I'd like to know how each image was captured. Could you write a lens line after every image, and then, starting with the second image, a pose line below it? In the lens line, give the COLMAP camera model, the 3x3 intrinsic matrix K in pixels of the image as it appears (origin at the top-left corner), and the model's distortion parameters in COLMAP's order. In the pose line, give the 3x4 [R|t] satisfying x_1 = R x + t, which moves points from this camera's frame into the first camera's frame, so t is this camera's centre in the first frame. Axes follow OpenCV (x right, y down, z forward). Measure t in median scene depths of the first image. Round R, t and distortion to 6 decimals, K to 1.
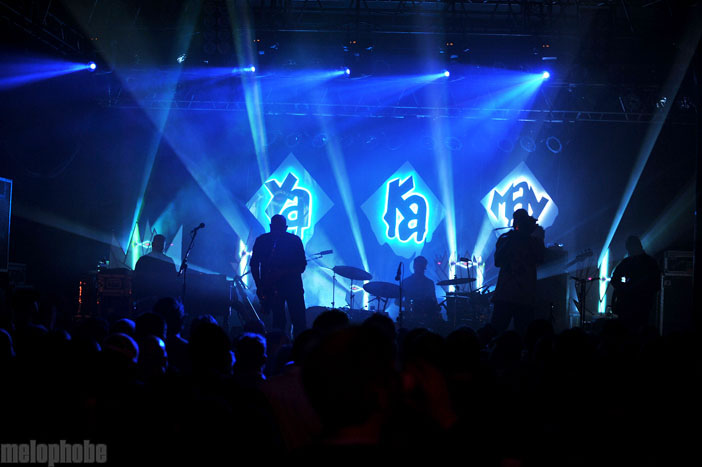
lens RADIAL K [[1515.7, 0, 351.0], [0, 1515.7, 233.5], [0, 0, 1]] dist [-0.427481, 0.204867]
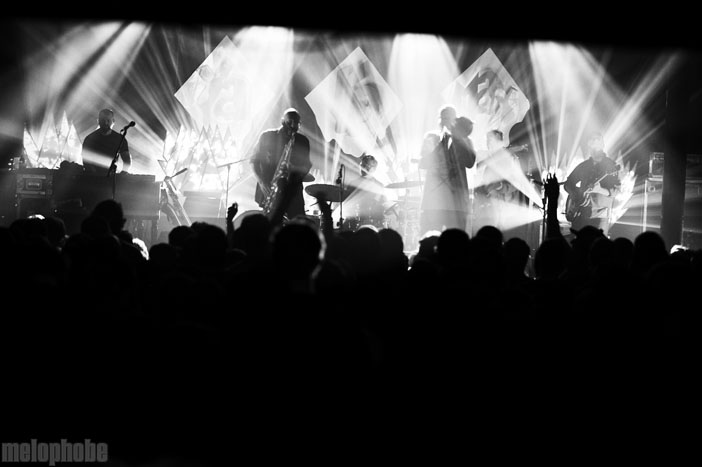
lens RADIAL K [[1973.9, 0, 351.0], [0, 1973.9, 233.5], [0, 0, 1]] dist [-0.024286, -0.465225]
pose [[0.999684, 0.007583, 0.023965, 0.008251], [-0.008954, 0.998299, 0.057616, -0.007424], [-0.023487, -0.057812, 0.998051, -0.202947]]
